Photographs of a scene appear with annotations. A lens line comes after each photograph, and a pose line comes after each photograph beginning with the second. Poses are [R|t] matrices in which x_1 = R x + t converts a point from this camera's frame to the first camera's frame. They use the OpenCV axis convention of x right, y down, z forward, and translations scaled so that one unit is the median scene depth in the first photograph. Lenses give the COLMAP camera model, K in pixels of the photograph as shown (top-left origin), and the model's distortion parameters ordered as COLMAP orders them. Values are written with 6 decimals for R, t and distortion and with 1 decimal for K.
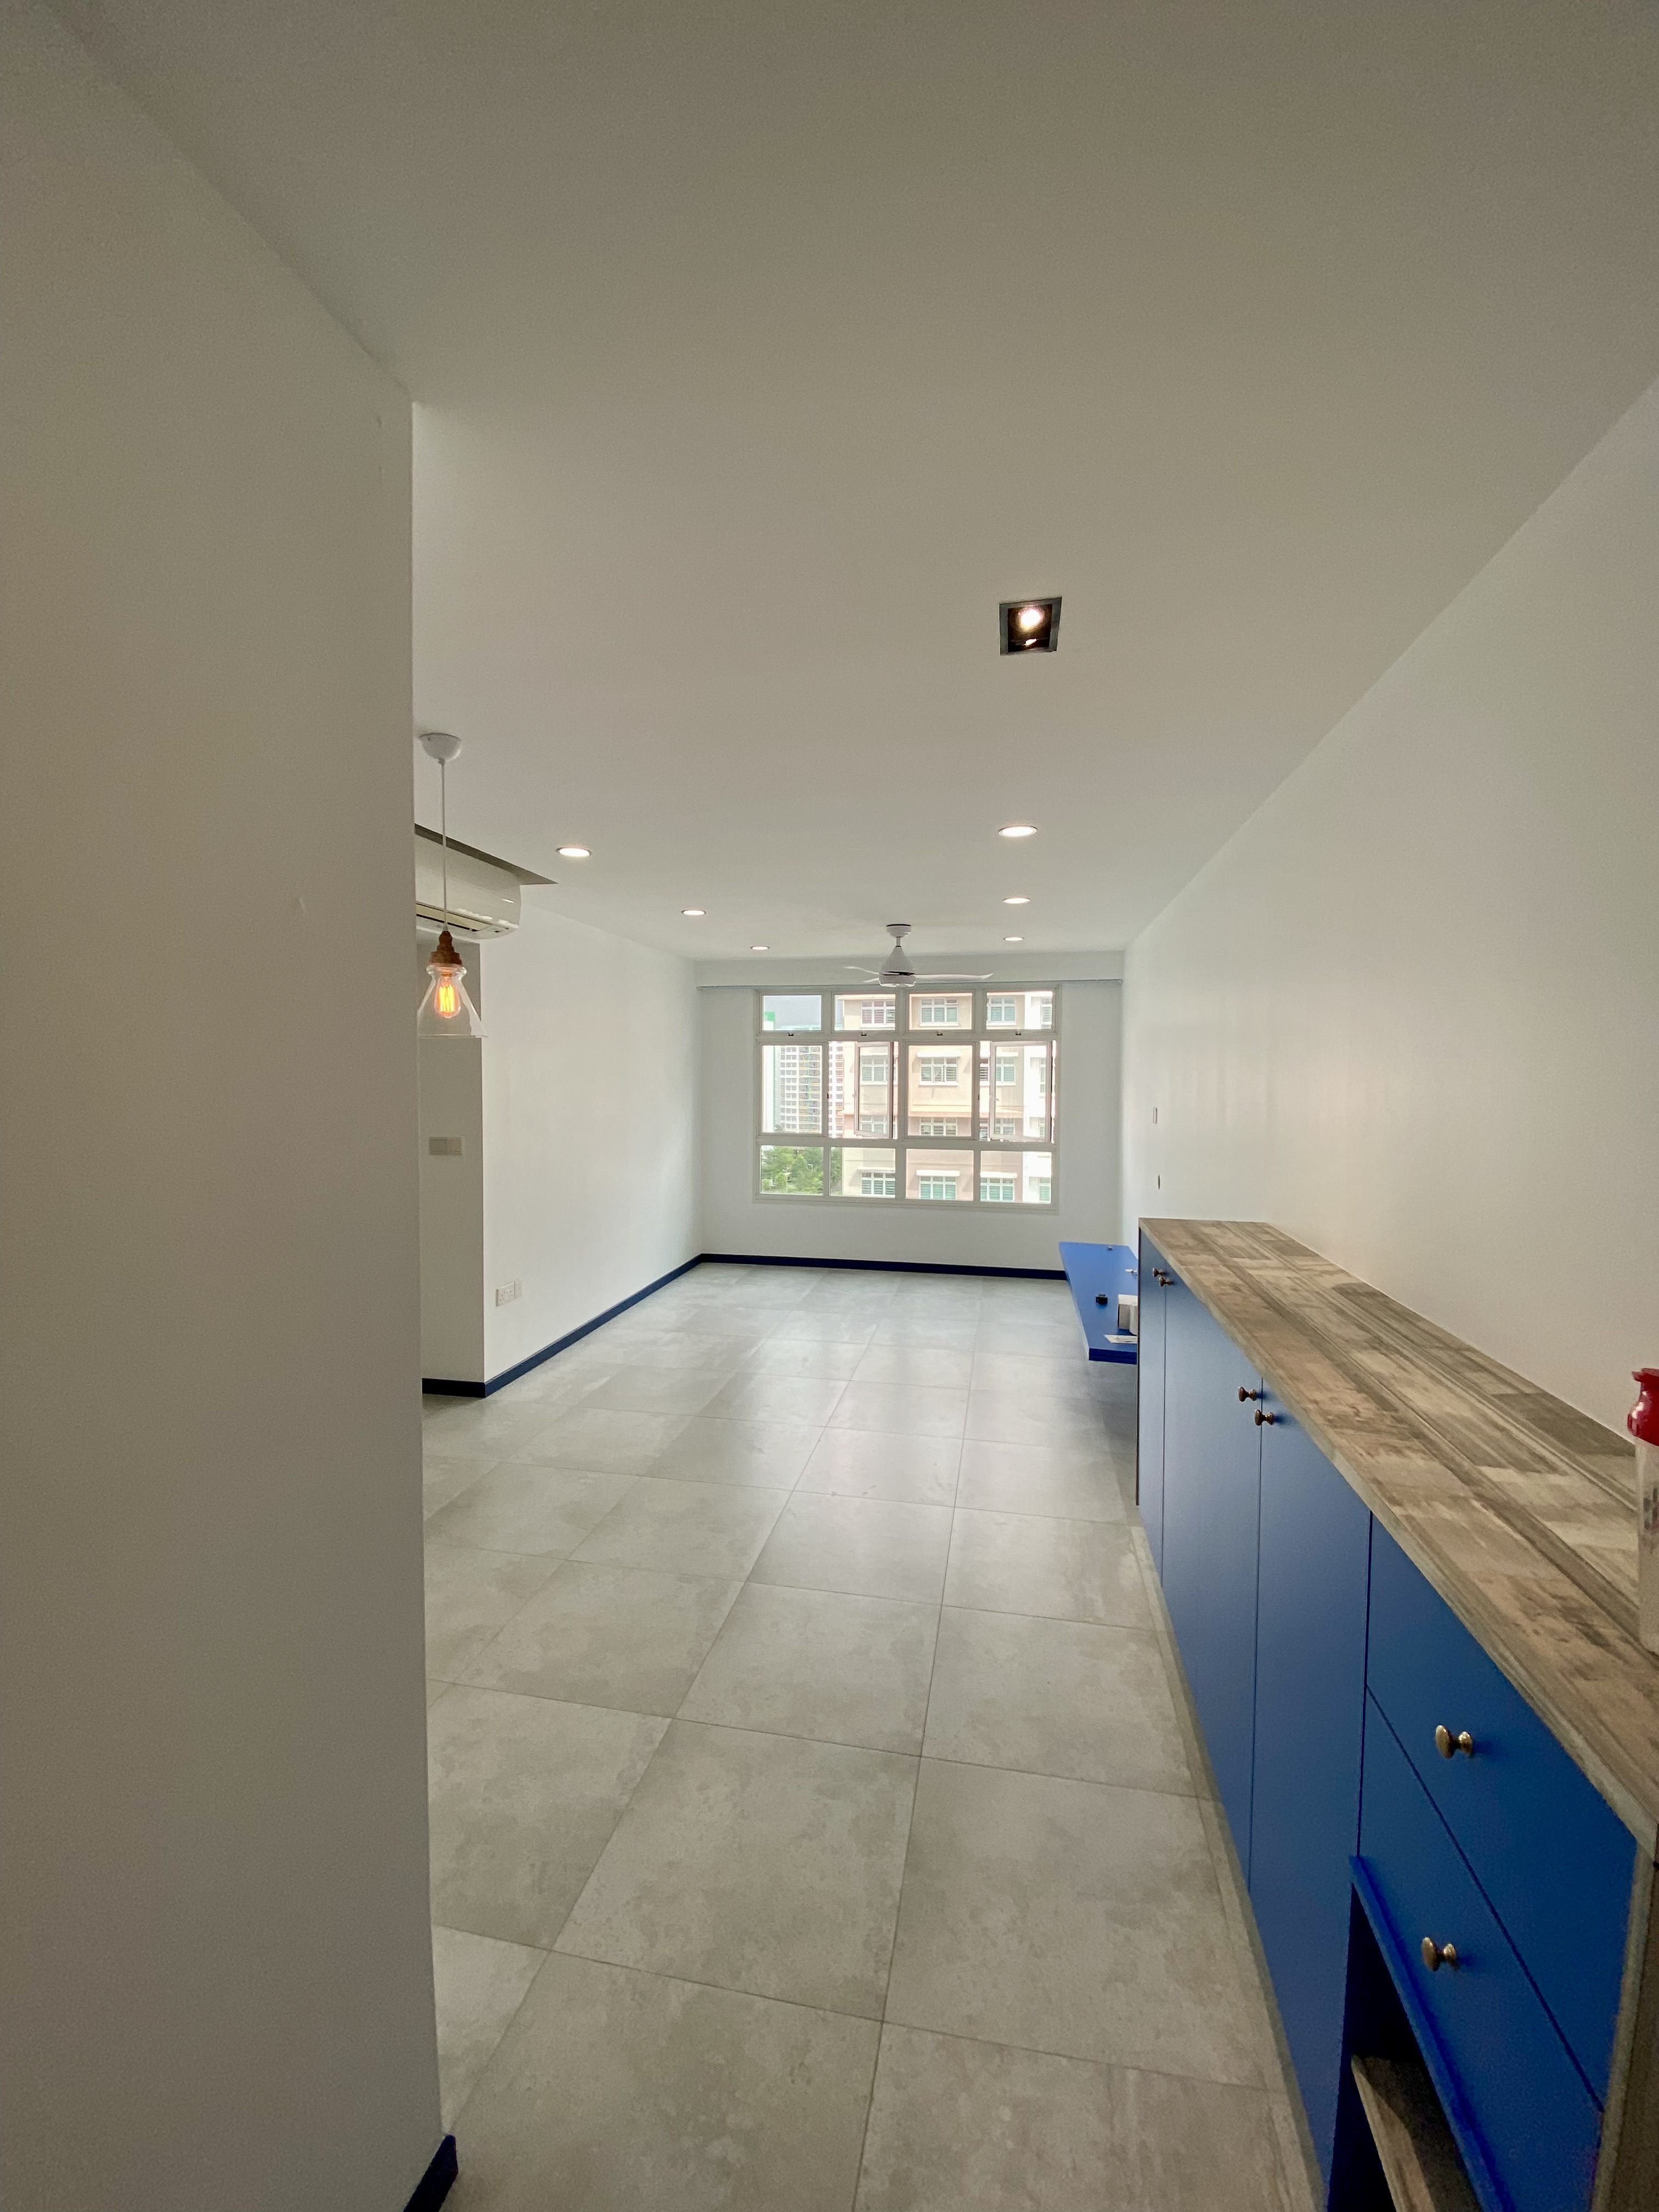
lens RADIAL K [[898.3, 0, 828.7], [0, 898.3, 1108.2], [0, 0, 1]] dist [-0.003456, -0.004479]
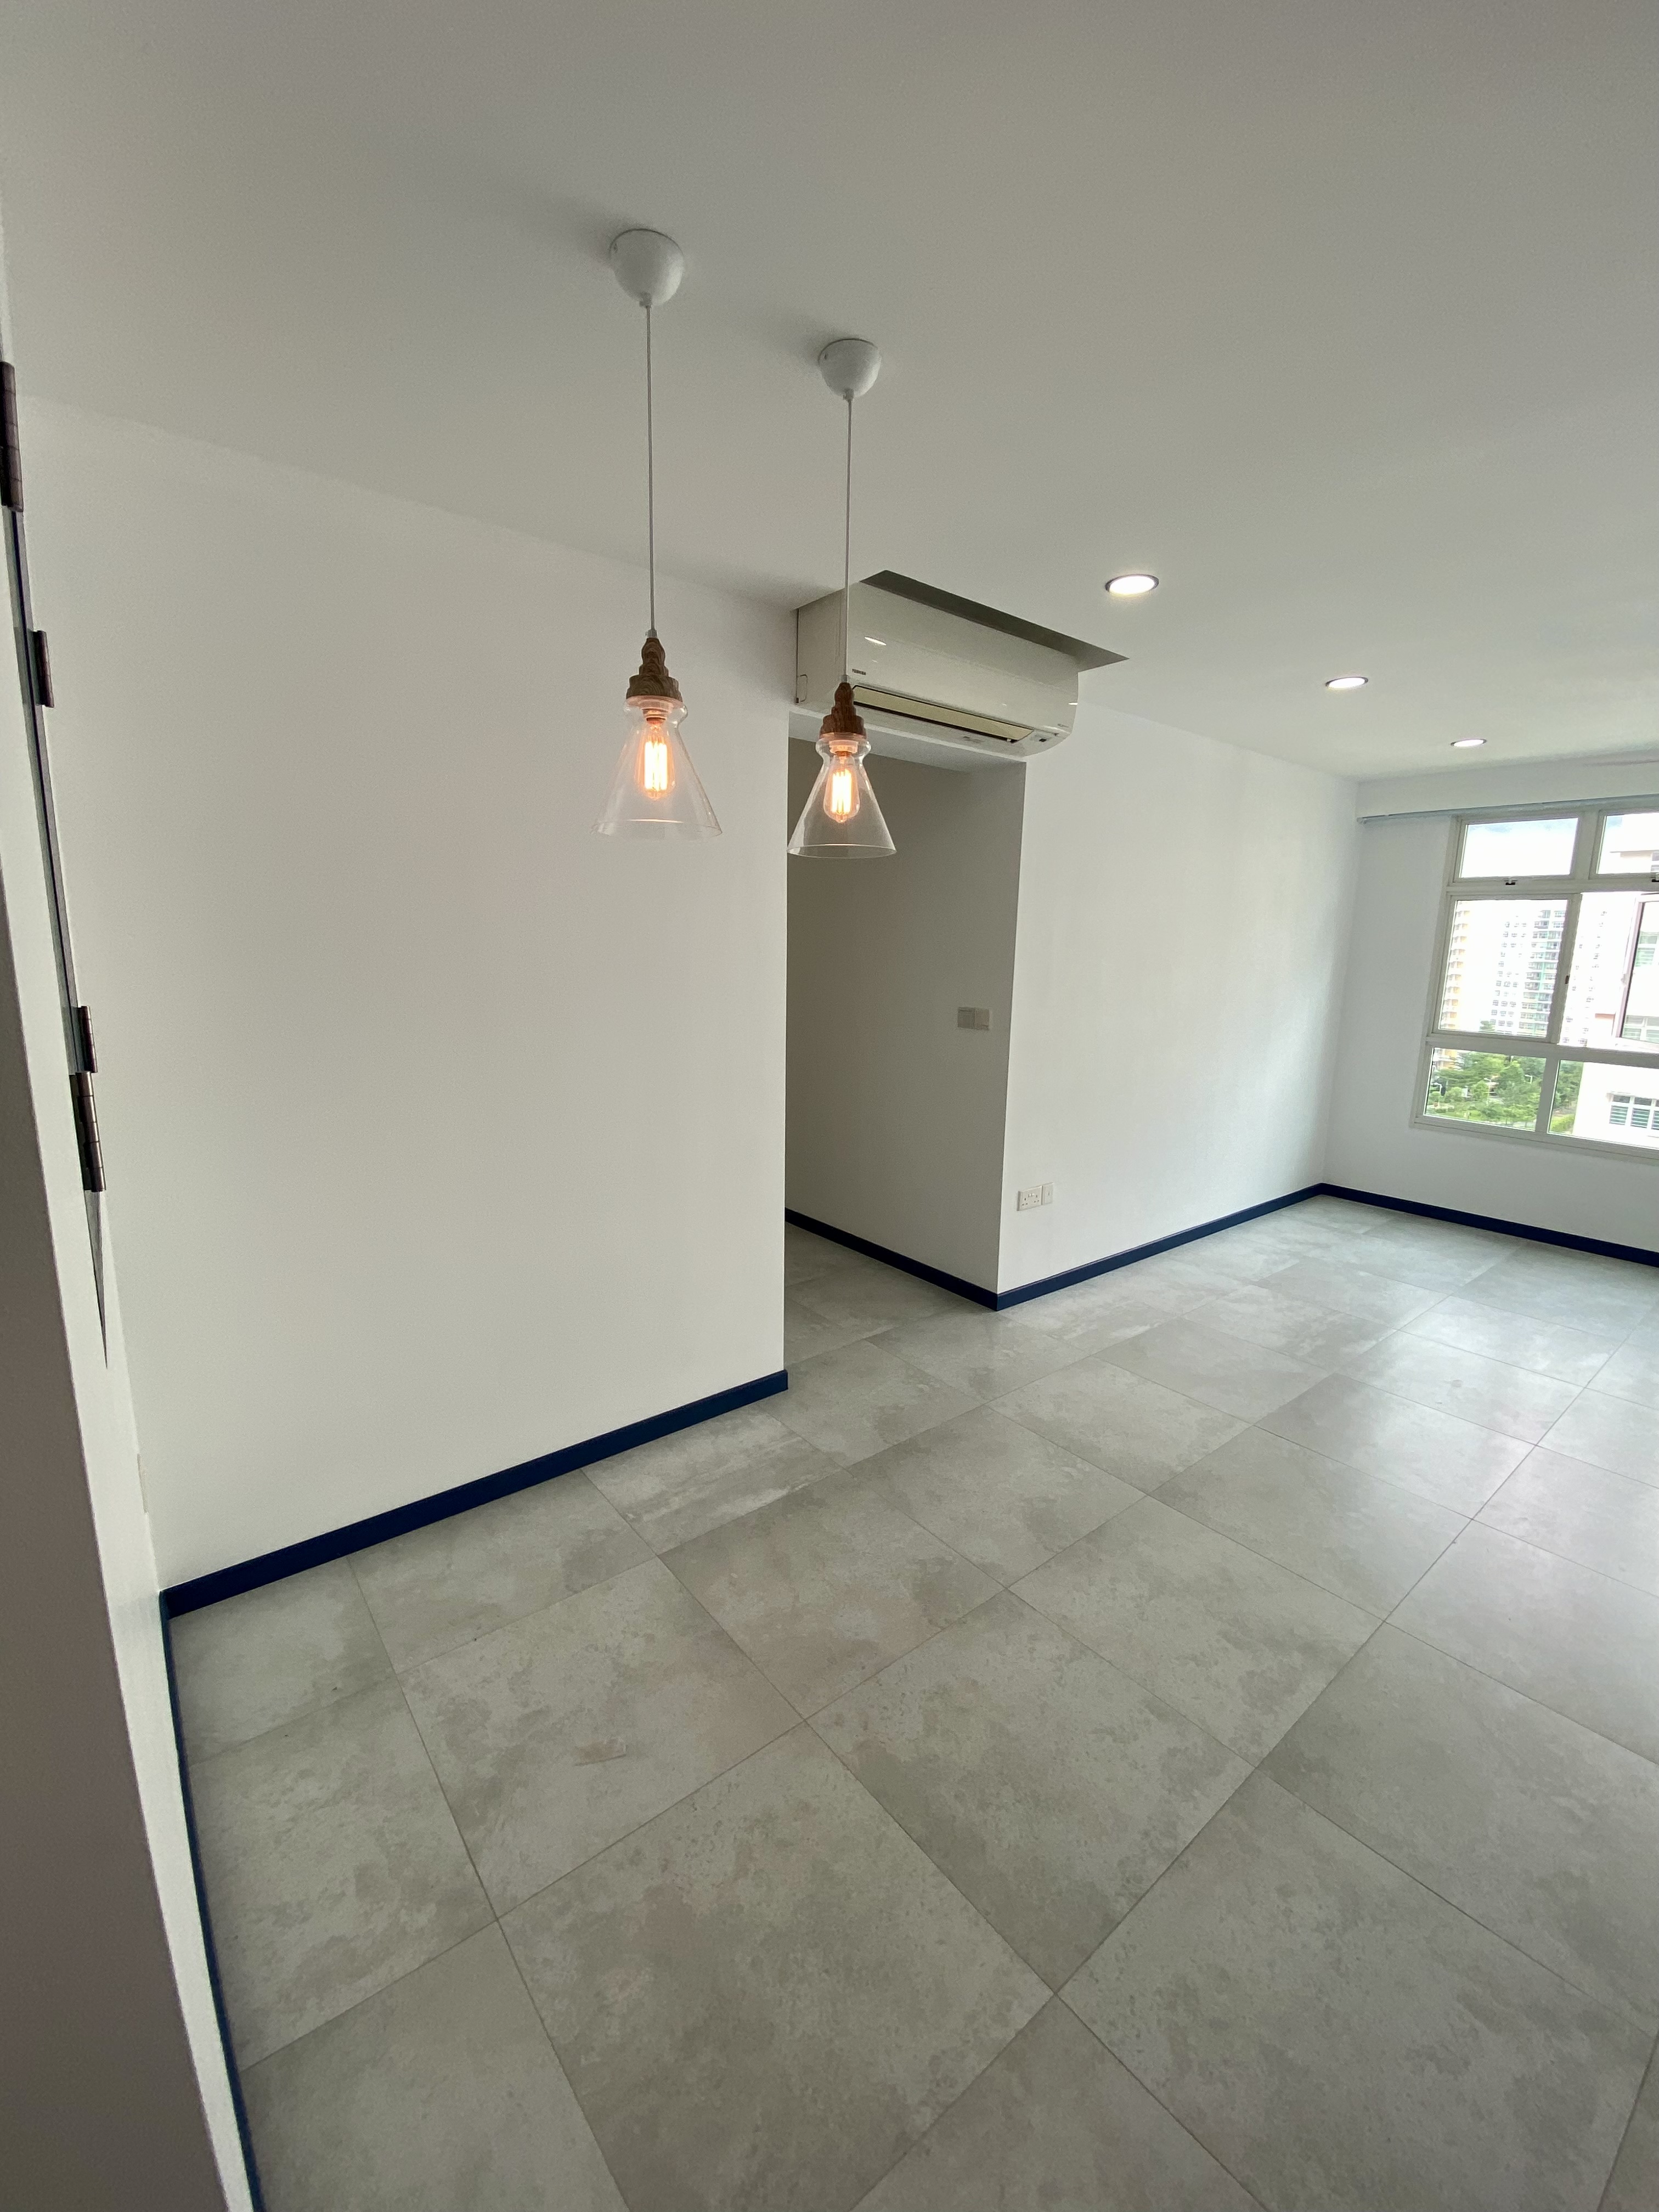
lens RADIAL K [[898.3, 0, 823.3], [0, 898.3, 1090.4], [0, 0, 1]] dist [-0.003456, -0.004479]
pose [[0.767147, 0.123700, -0.629432, 0.003958], [-0.048405, 0.989596, 0.135487, 0.004122], [0.639643, -0.073471, 0.765153, 0.243838]]
